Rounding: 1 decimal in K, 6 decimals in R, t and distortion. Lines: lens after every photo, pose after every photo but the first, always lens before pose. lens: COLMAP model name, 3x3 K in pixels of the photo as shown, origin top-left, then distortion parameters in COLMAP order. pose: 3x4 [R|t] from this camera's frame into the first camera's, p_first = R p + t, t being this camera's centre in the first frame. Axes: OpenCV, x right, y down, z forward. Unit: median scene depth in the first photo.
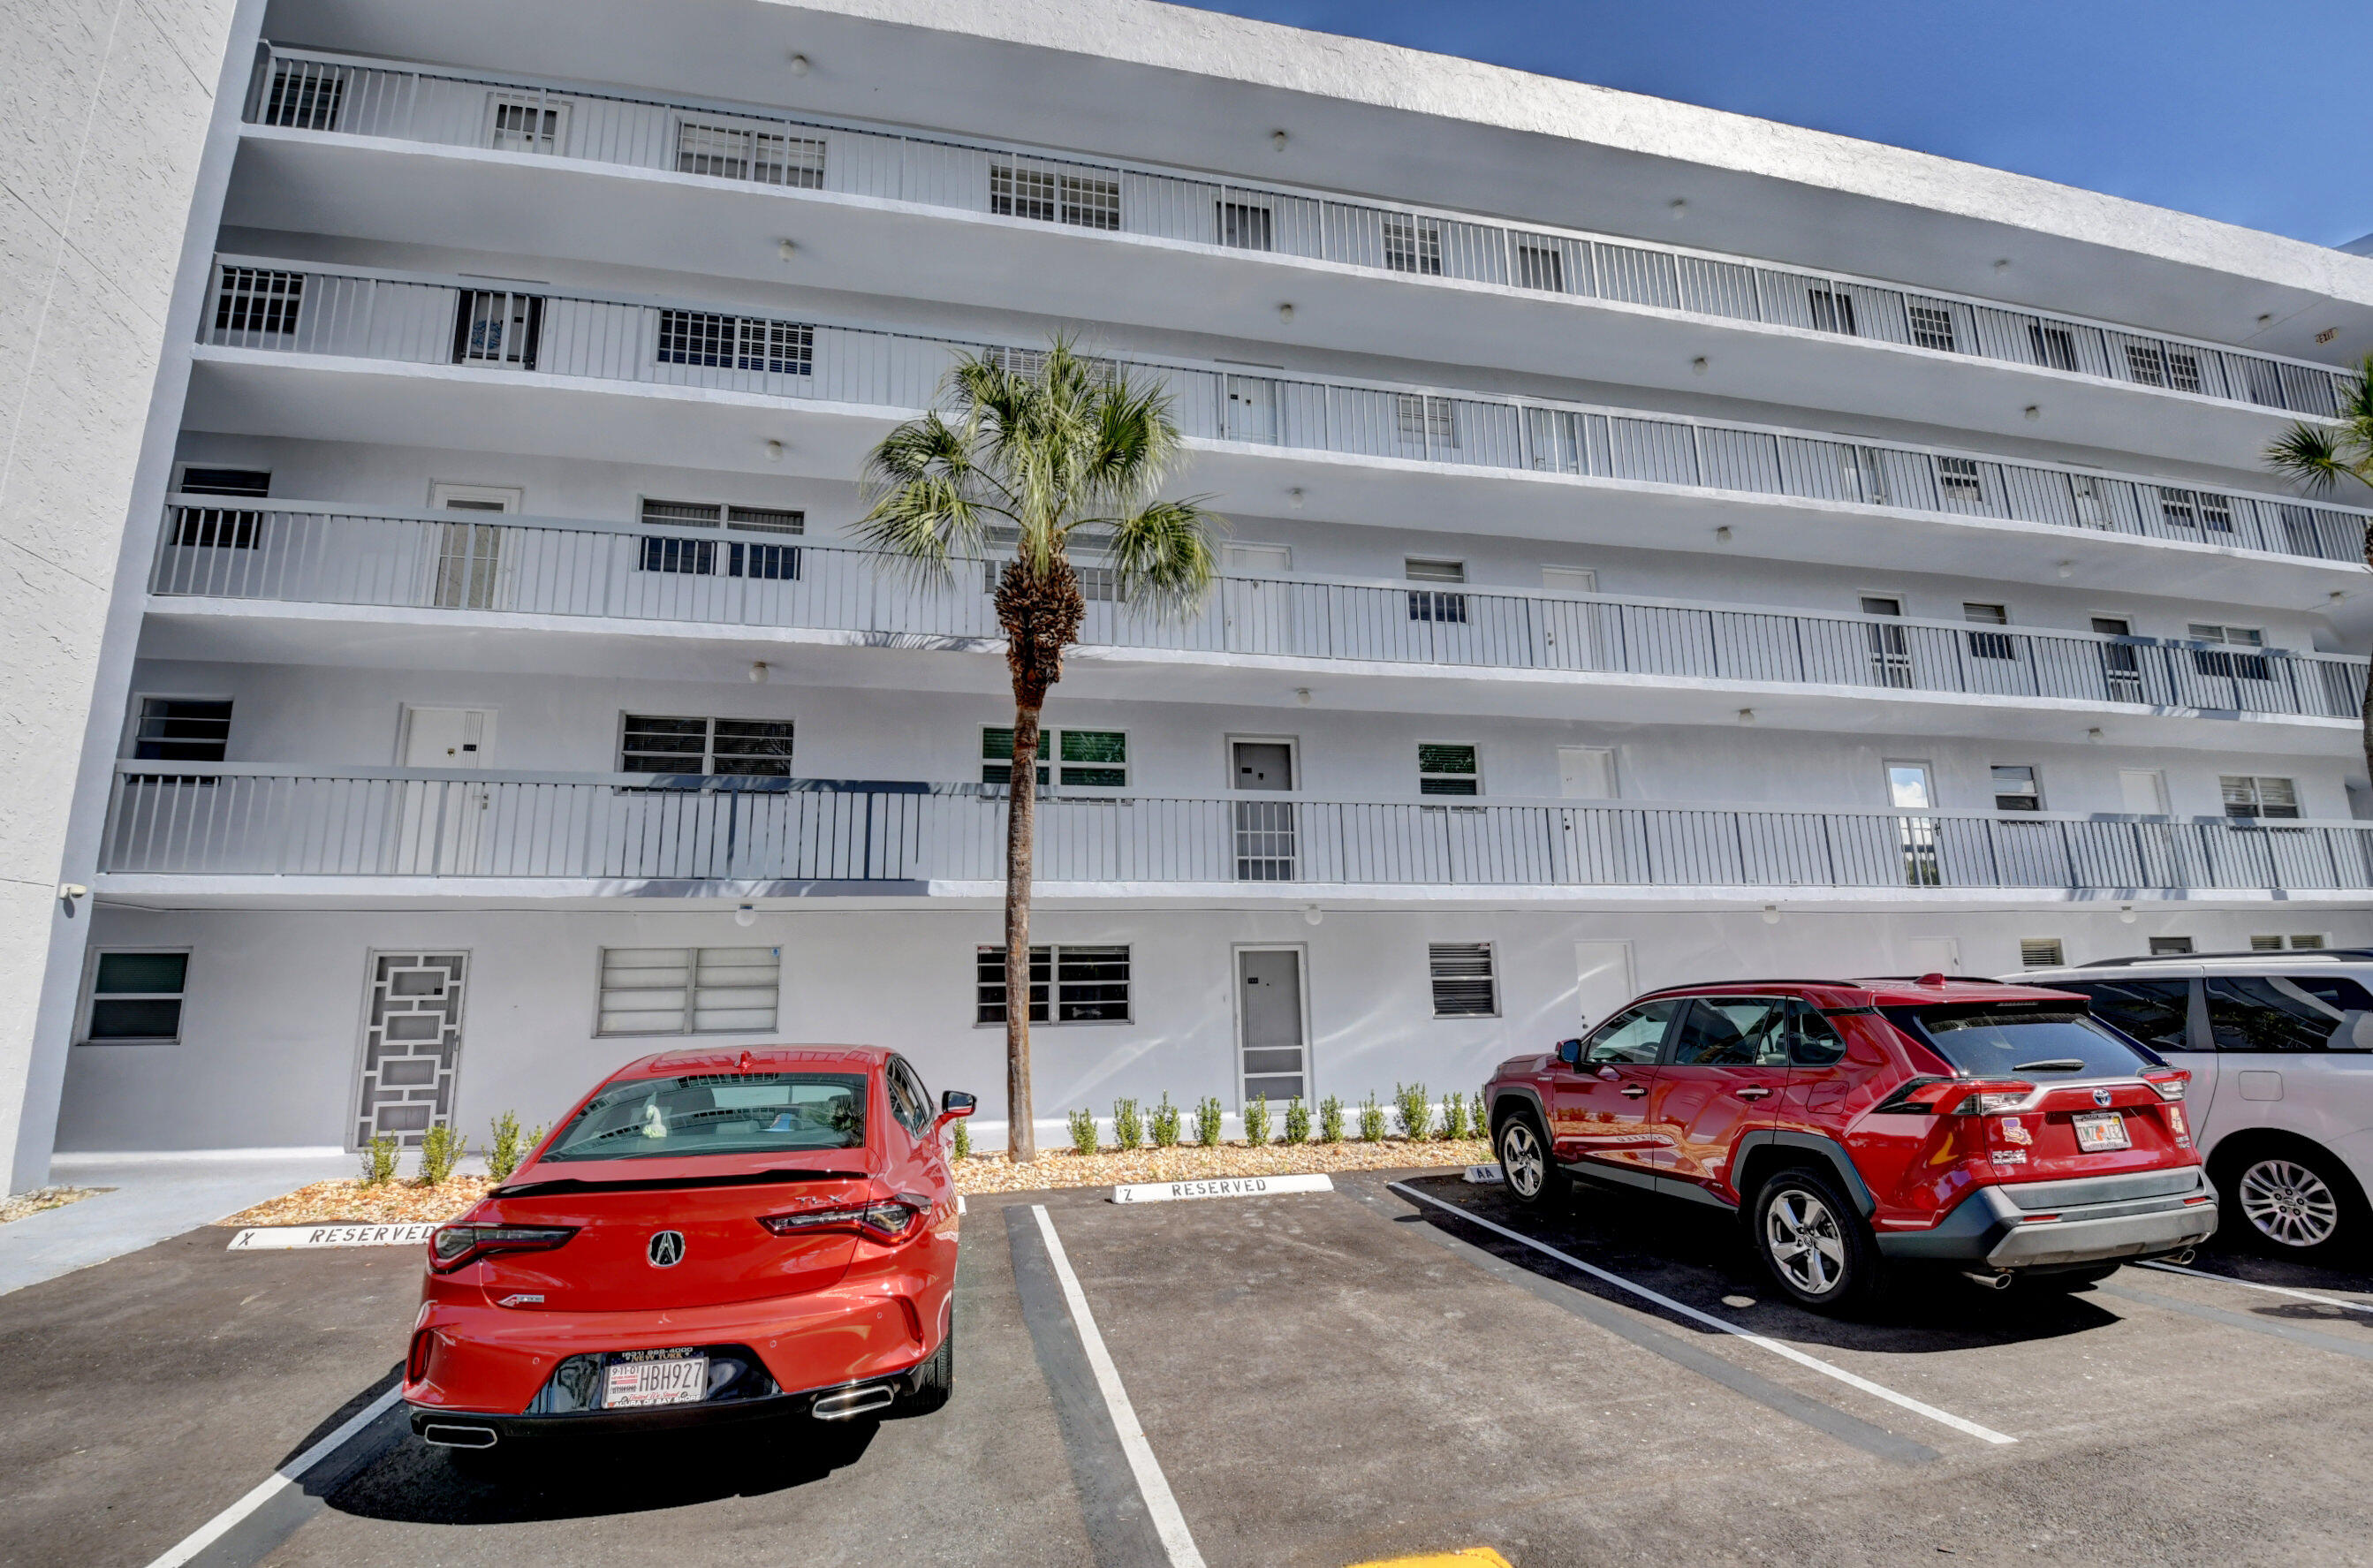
lens RADIAL K [[1036.9, 0, 1186.5], [0, 1036.9, 784.0], [0, 0, 1]] dist [0.013851, -0.000025]
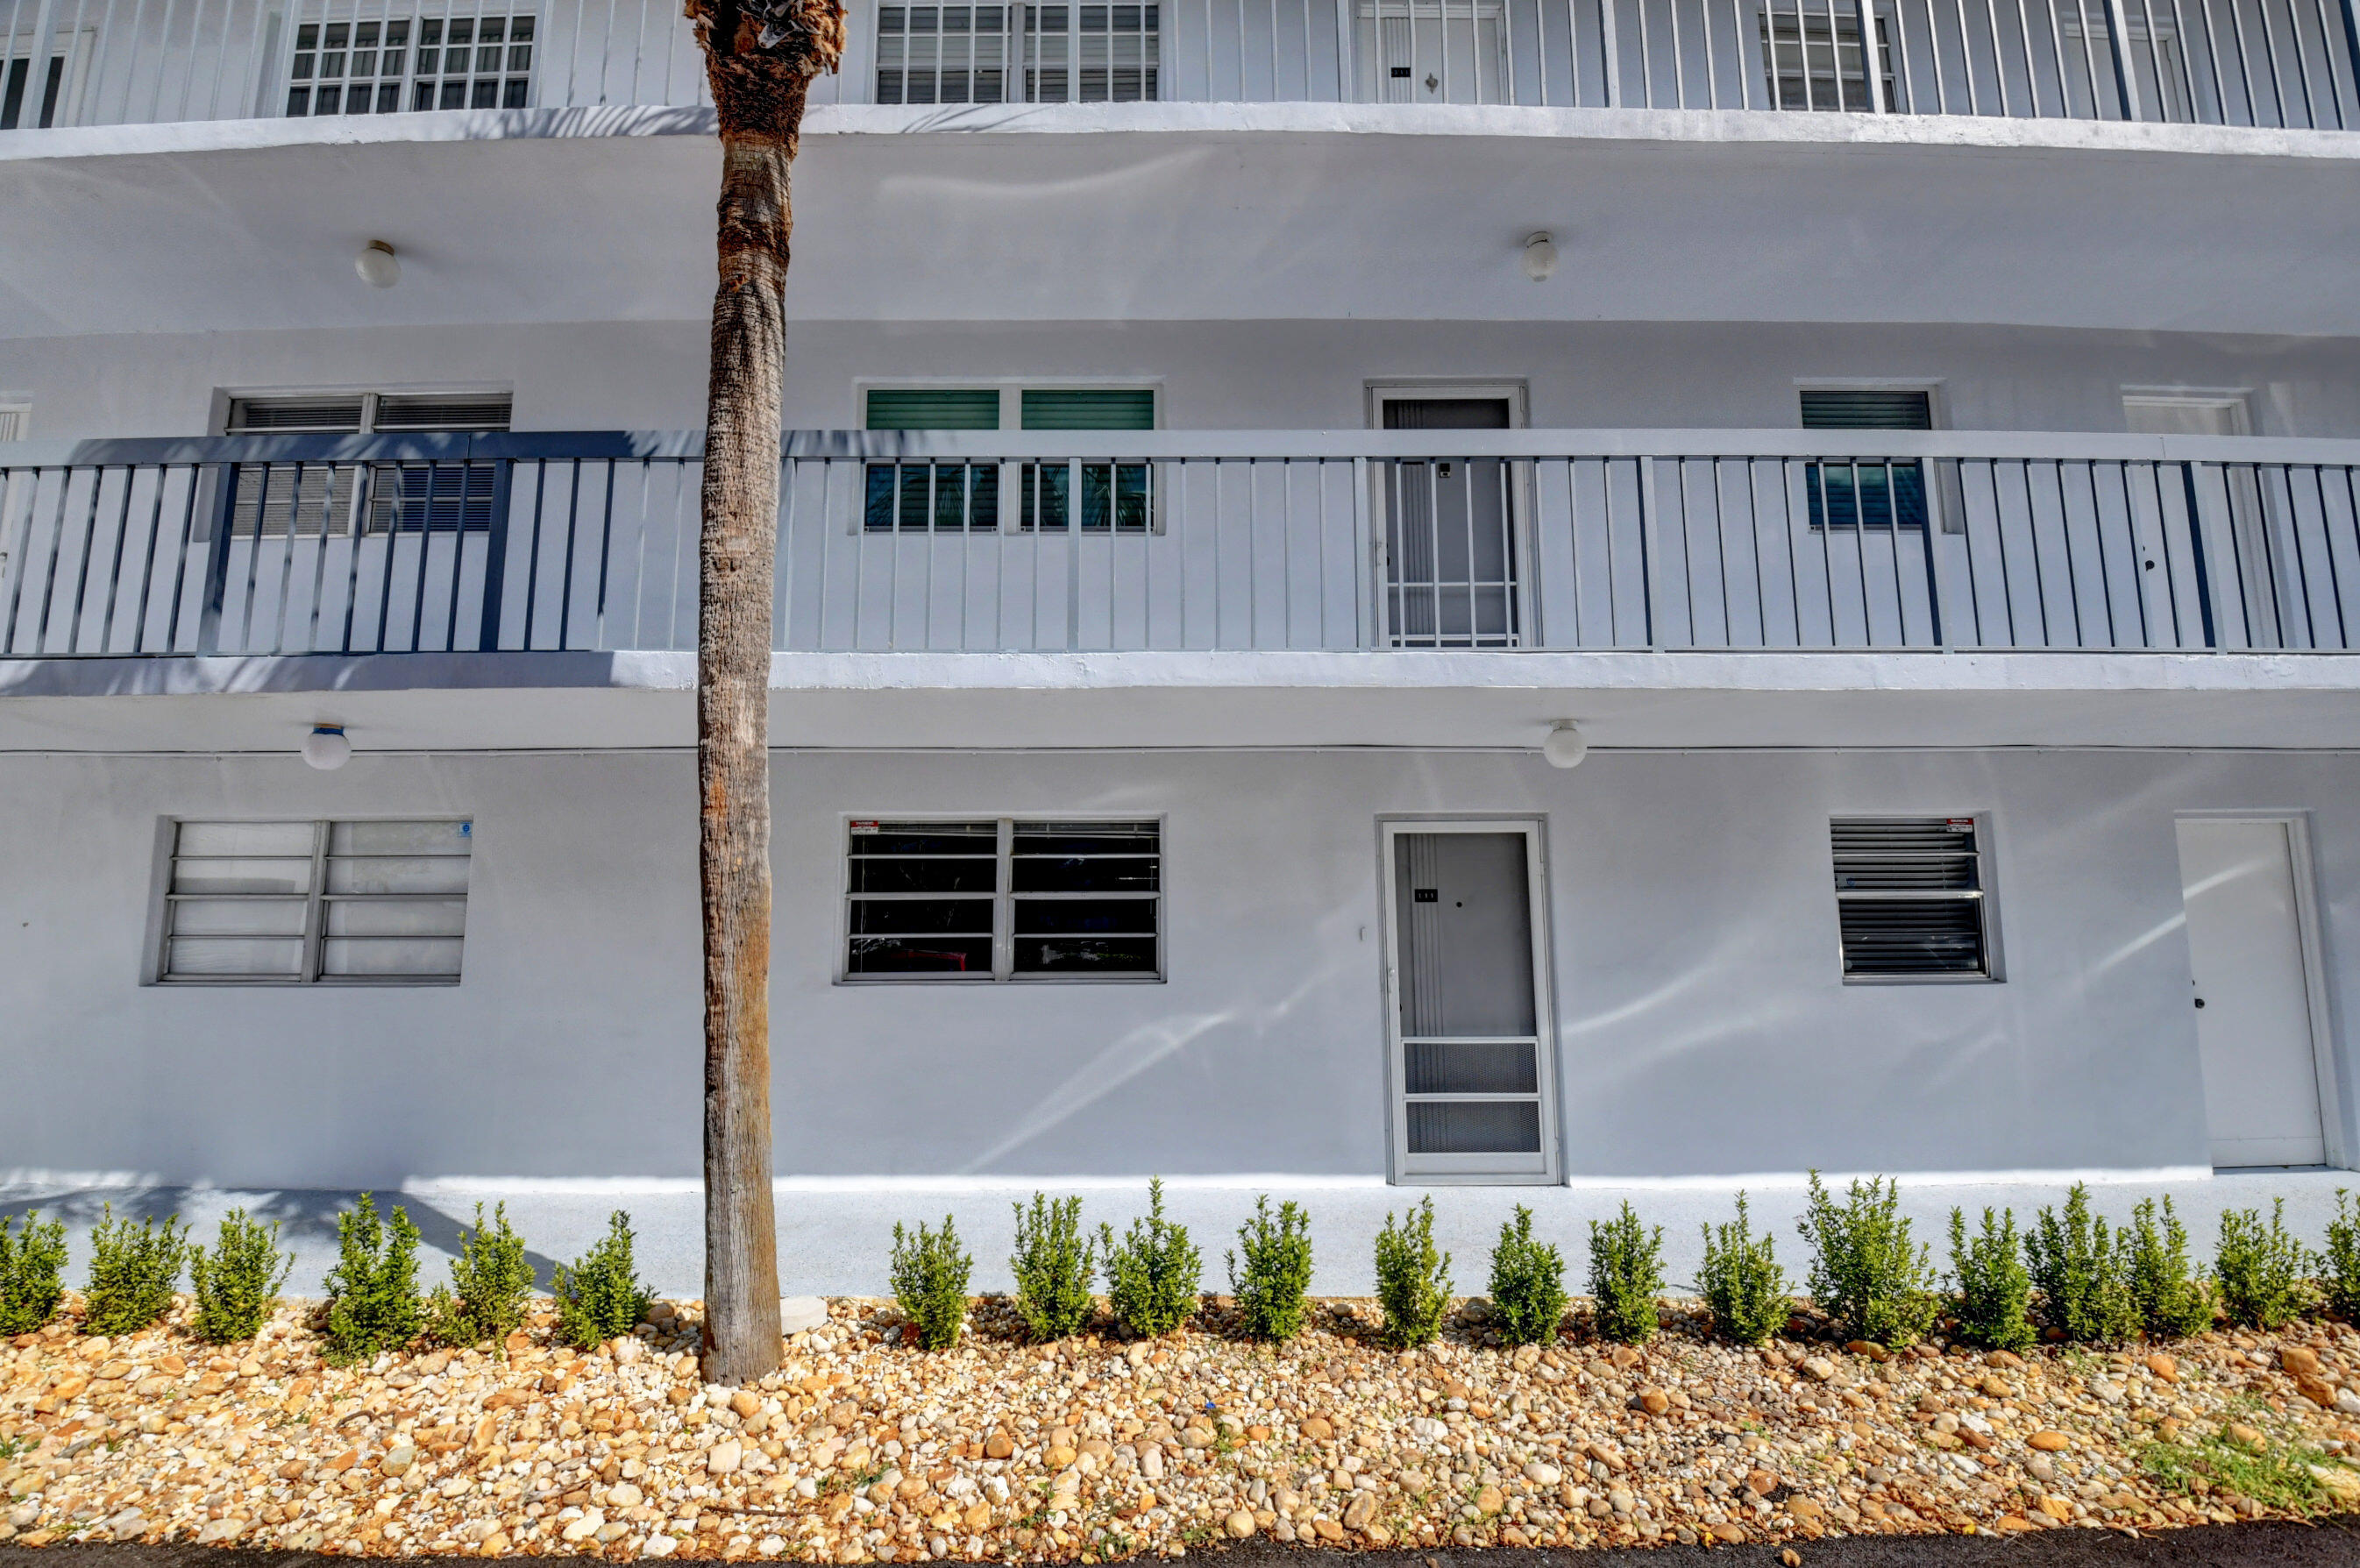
lens RADIAL K [[1047.9, 0, 1180.0], [0, 1047.9, 784.0], [0, 0, 1]] dist [0.016309, -0.028870]
pose [[0.976780, -0.013660, -0.213810, 0.059786], [0.029488, 0.997039, 0.071014, 0.106225], [0.212207, -0.075670, 0.974291, 0.537300]]
